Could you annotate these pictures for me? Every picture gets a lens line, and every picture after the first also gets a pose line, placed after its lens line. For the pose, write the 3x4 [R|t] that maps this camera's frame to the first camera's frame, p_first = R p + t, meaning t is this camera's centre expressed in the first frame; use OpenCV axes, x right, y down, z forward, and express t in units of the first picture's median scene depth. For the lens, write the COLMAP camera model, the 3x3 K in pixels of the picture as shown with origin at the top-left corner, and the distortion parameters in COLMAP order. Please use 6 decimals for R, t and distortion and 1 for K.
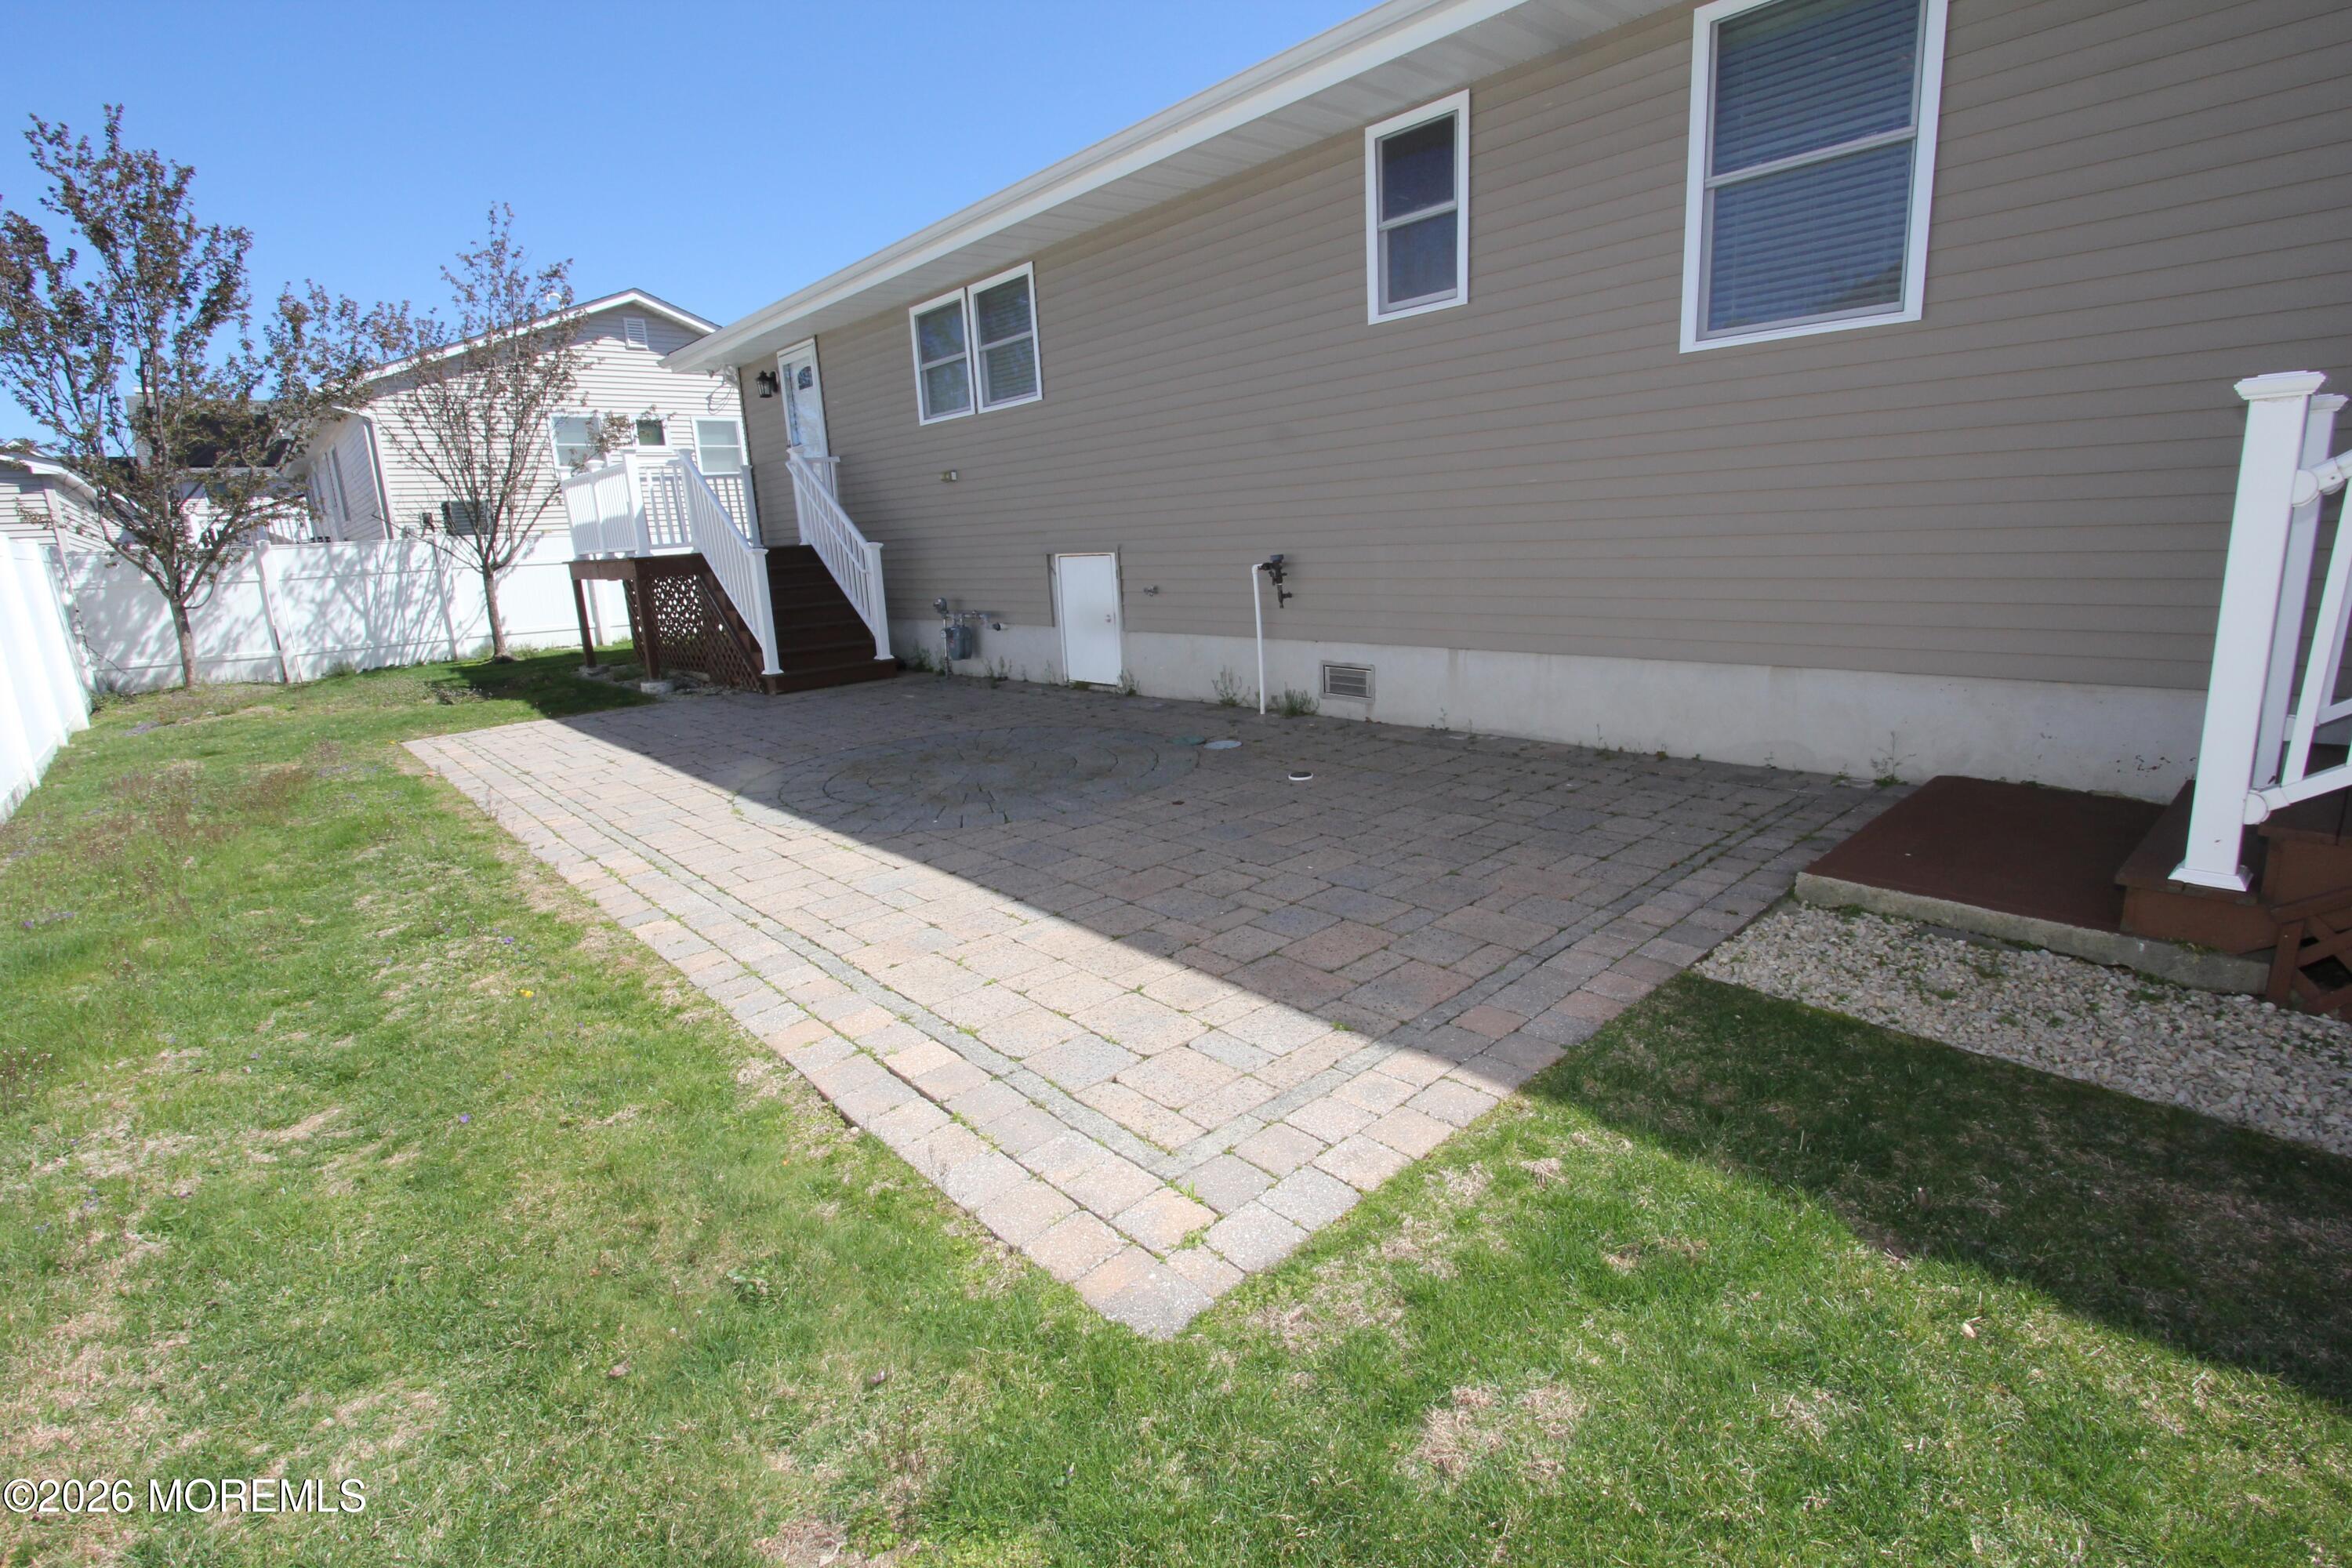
lens RADIAL K [[1067.9, 0, 1185.3], [0, 1067.9, 771.5], [0, 0, 1]] dist [-0.012559, 0.001153]
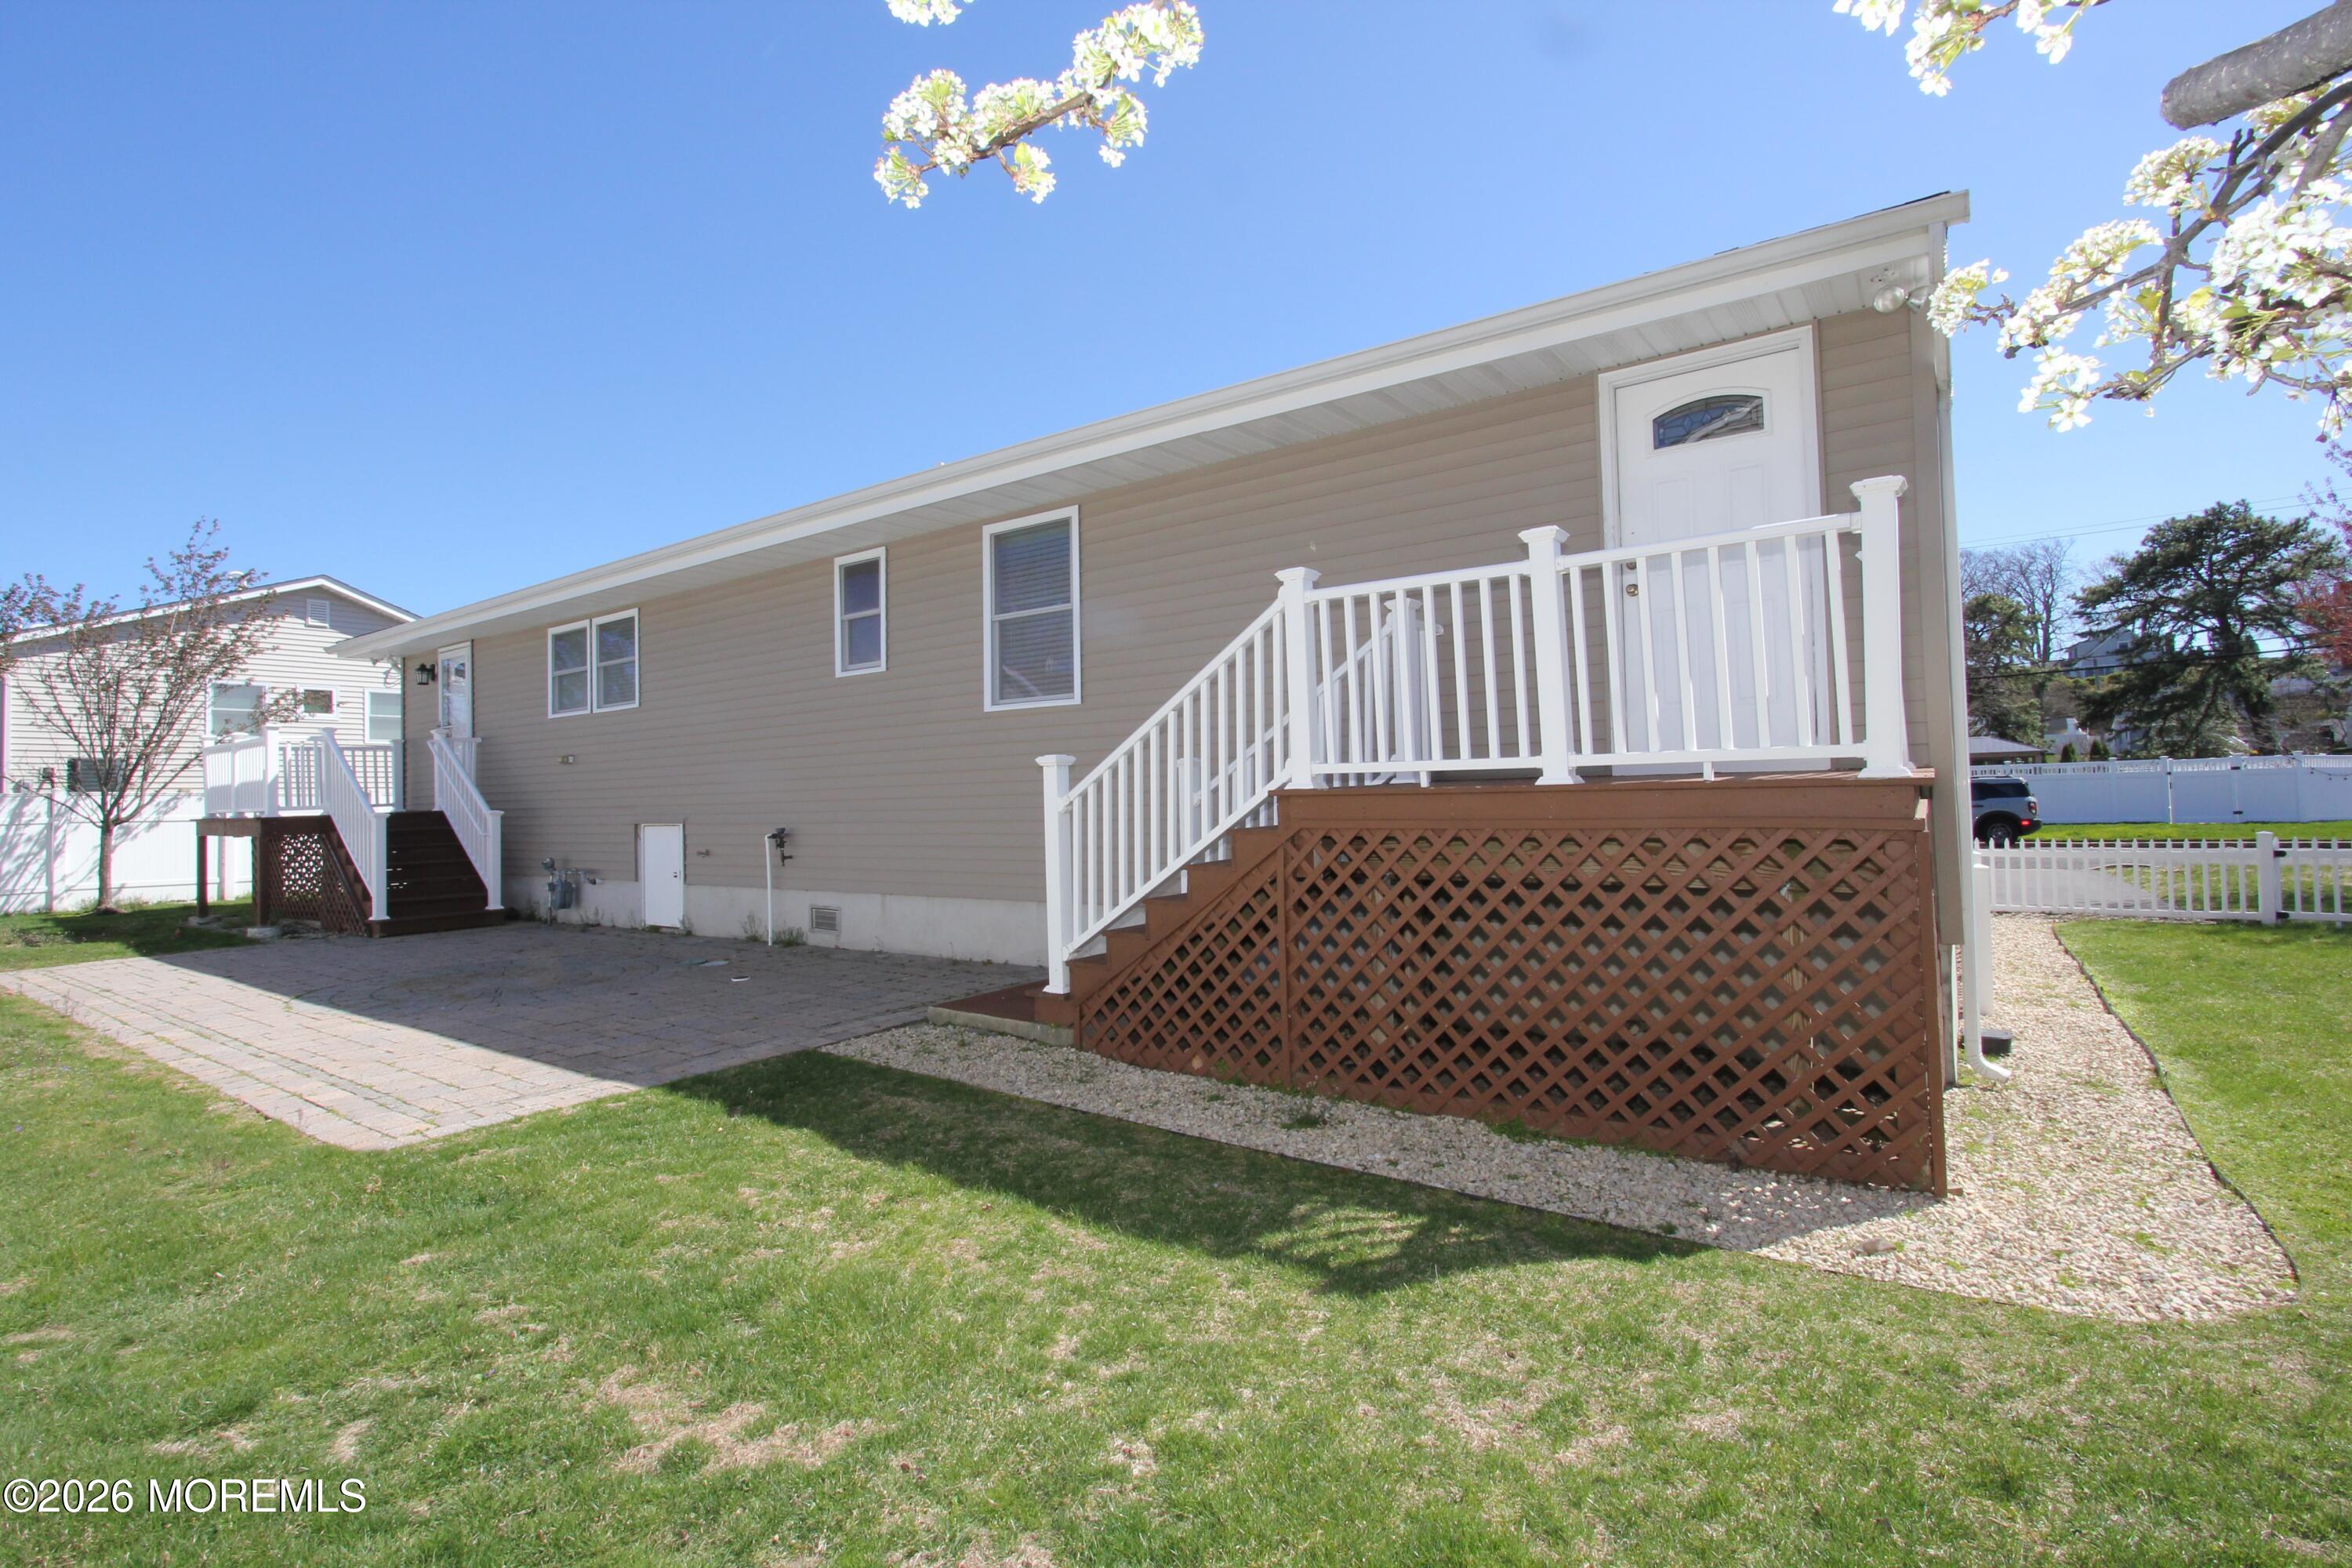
lens RADIAL K [[1067.9, 0, 1169.7], [0, 1067.9, 775.3], [0, 0, 1]] dist [-0.012559, 0.001153]
pose [[0.977041, 0.032155, 0.210609, 0.187150], [0.021498, 0.968619, -0.247617, 0.055052], [-0.211962, 0.246460, 0.945690, -0.281431]]
